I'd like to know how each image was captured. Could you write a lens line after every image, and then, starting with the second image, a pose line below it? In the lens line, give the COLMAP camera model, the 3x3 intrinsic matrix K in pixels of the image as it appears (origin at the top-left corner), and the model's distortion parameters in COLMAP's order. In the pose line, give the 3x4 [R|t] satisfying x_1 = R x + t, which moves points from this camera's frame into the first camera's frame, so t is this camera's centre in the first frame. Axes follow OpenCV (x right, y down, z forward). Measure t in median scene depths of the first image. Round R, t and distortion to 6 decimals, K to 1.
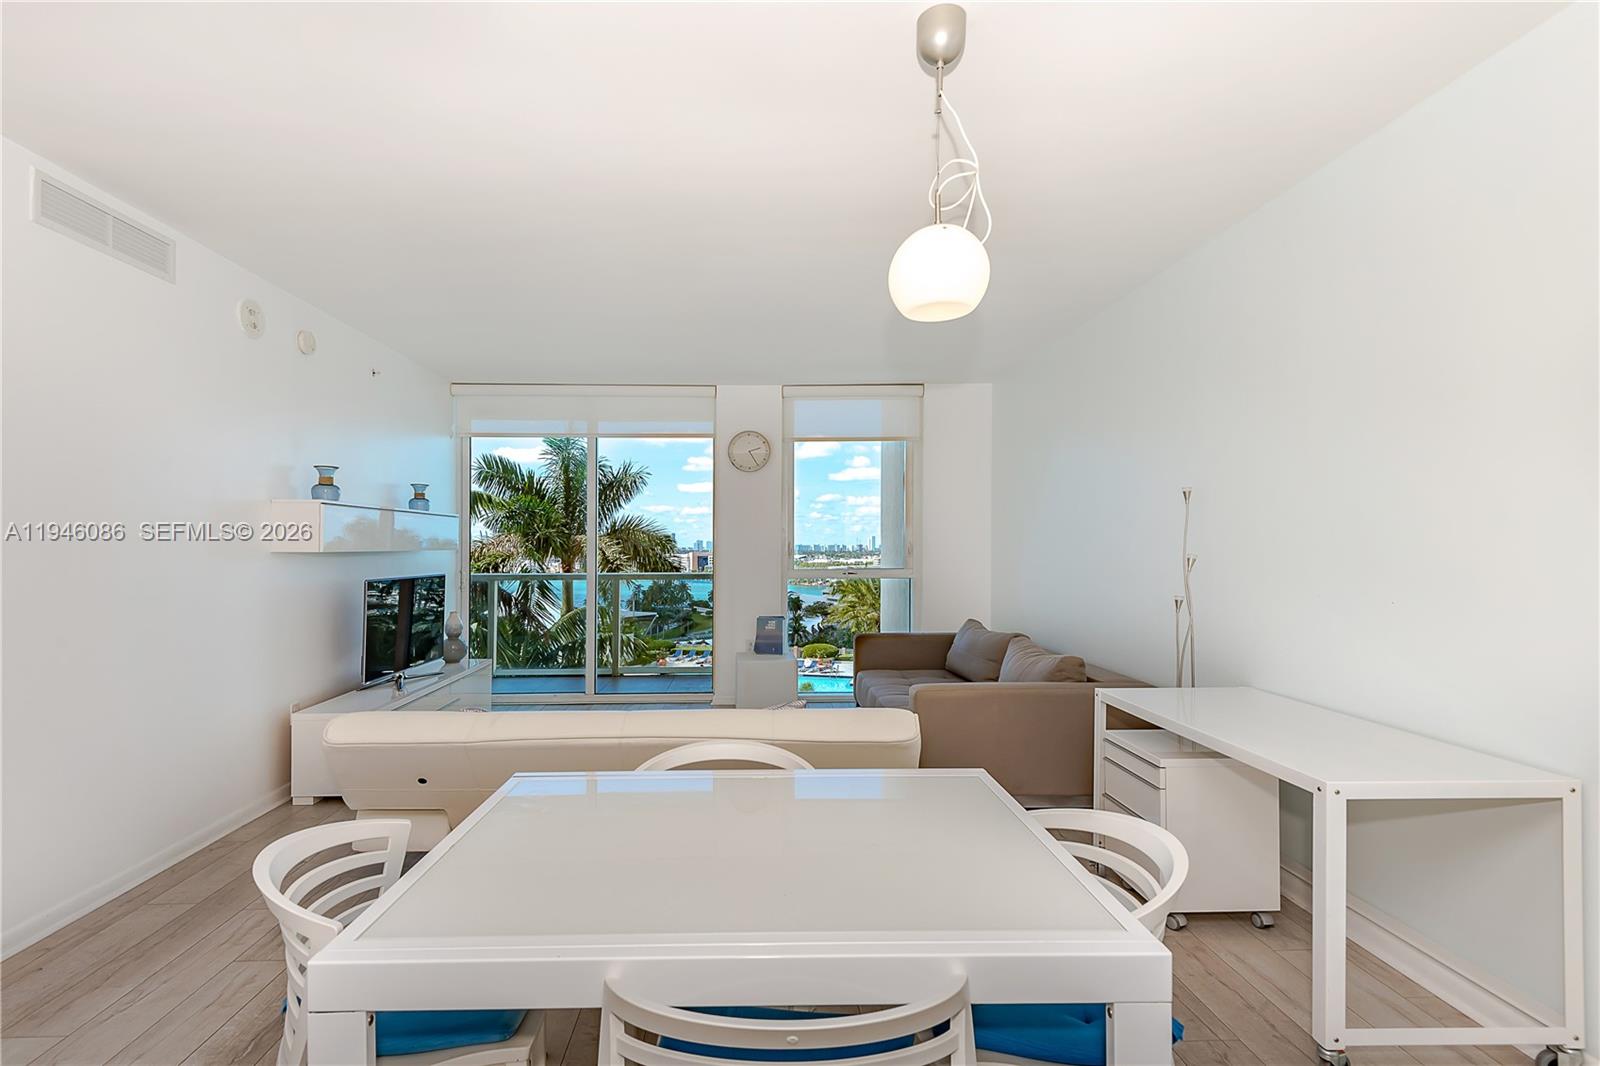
lens RADIAL K [[742.6, 0, 792.9], [0, 742.6, 549.8], [0, 0, 1]] dist [-0.022442, -0.000145]
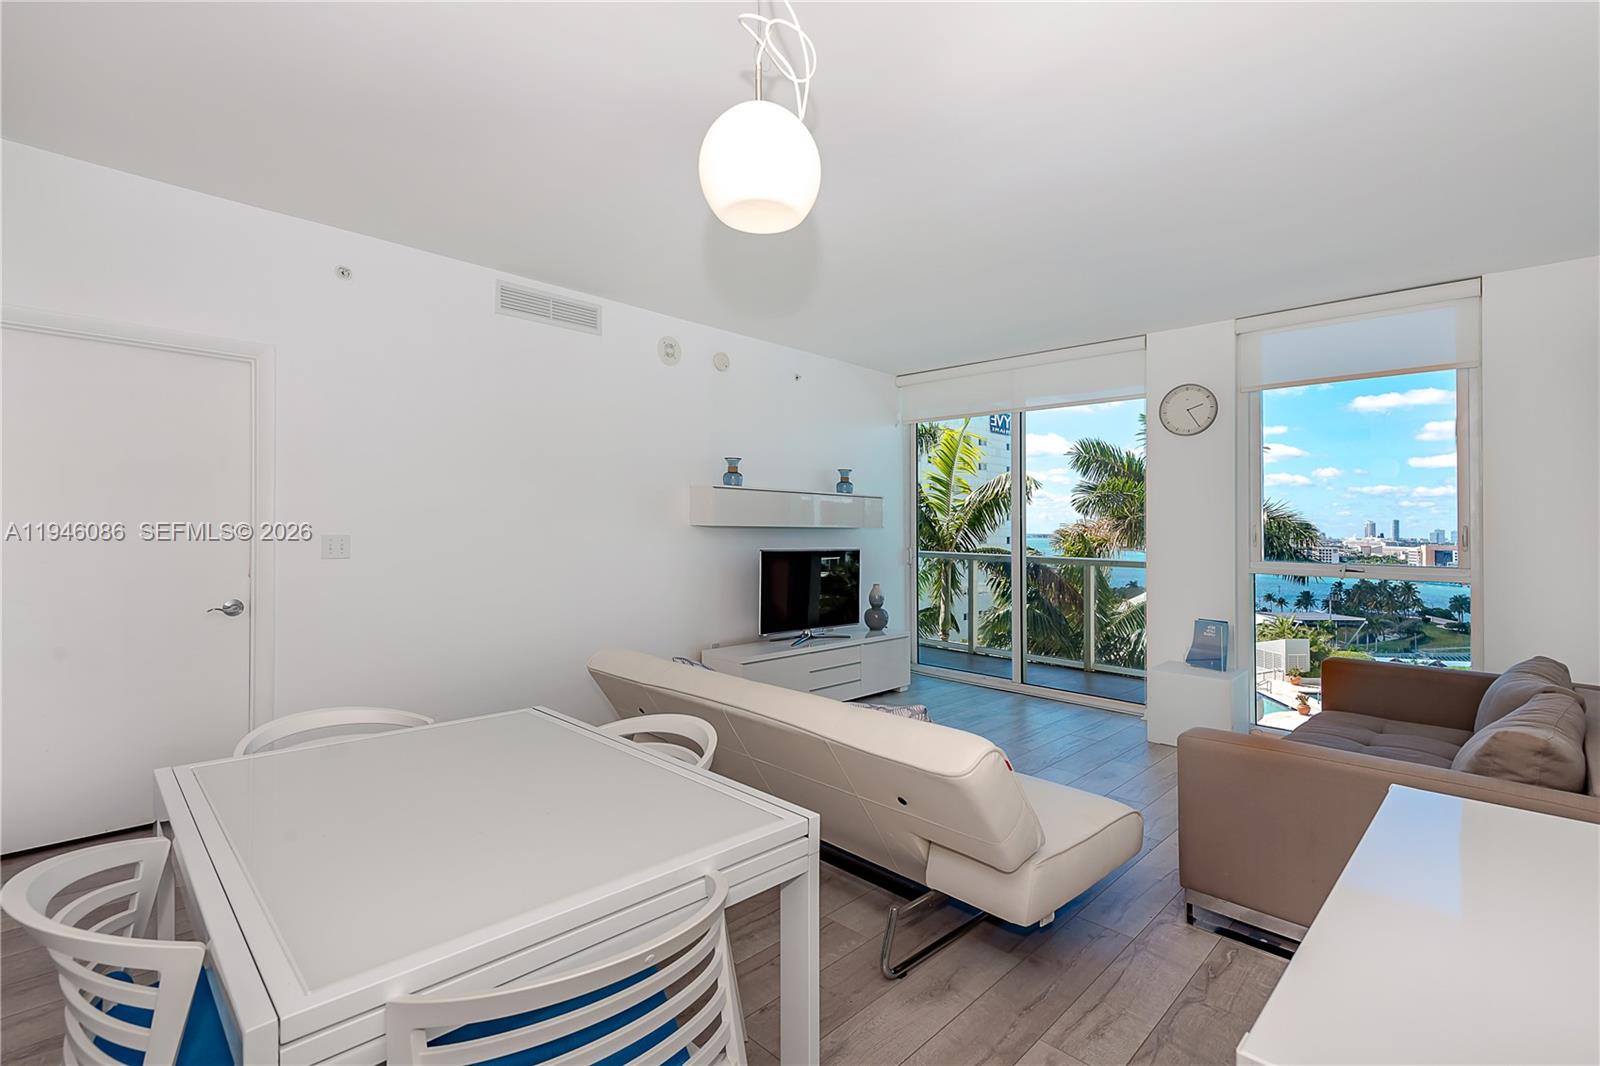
lens RADIAL K [[740.6, 0, 809.7], [0, 740.6, 526.4], [0, 0, 1]] dist [0.005422, -0.000483]
pose [[0.671590, 0.010855, -0.740843, 0.081617], [-0.020439, 0.999784, -0.003880, 0.001121], [0.740641, 0.017747, 0.671667, 0.052705]]
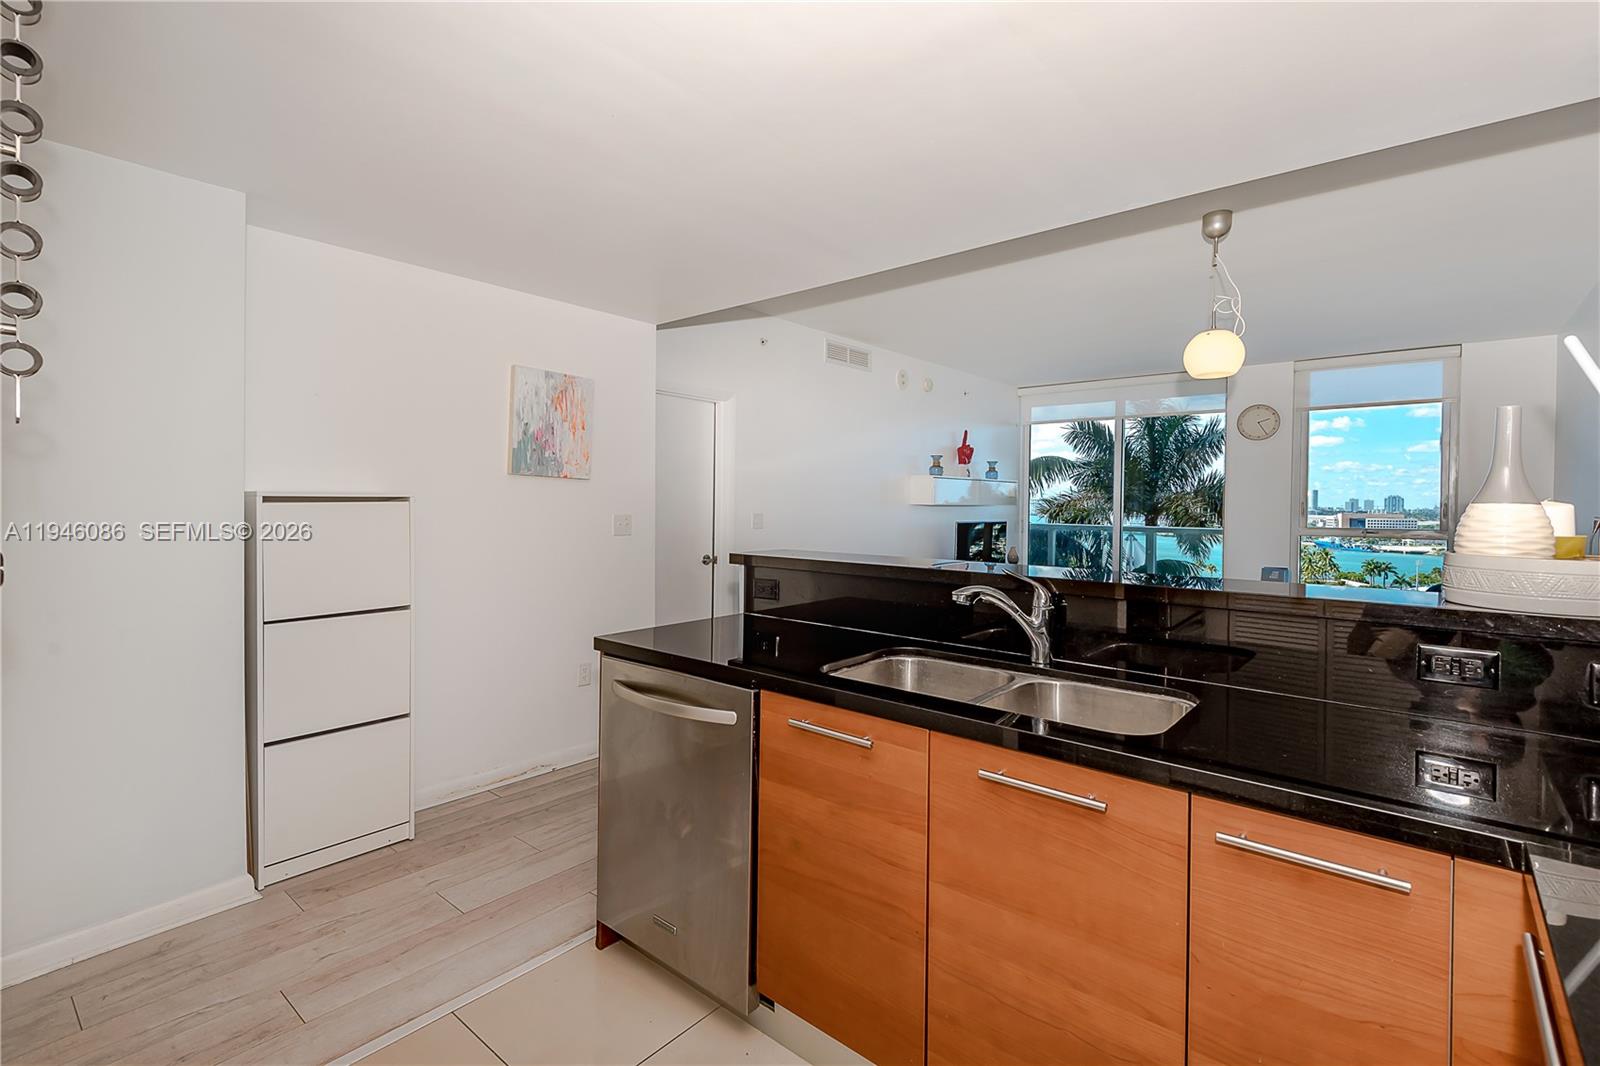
lens RADIAL K [[742.3, 0, 800.3], [0, 742.3, 514.6], [0, 0, 1]] dist [0.003696, 0.000538]
pose [[0.718591, 0.022166, -0.695080, 0.073761], [-0.014798, 0.999753, 0.016583, 0.000359], [0.695276, -0.001631, 0.718741, -0.100836]]
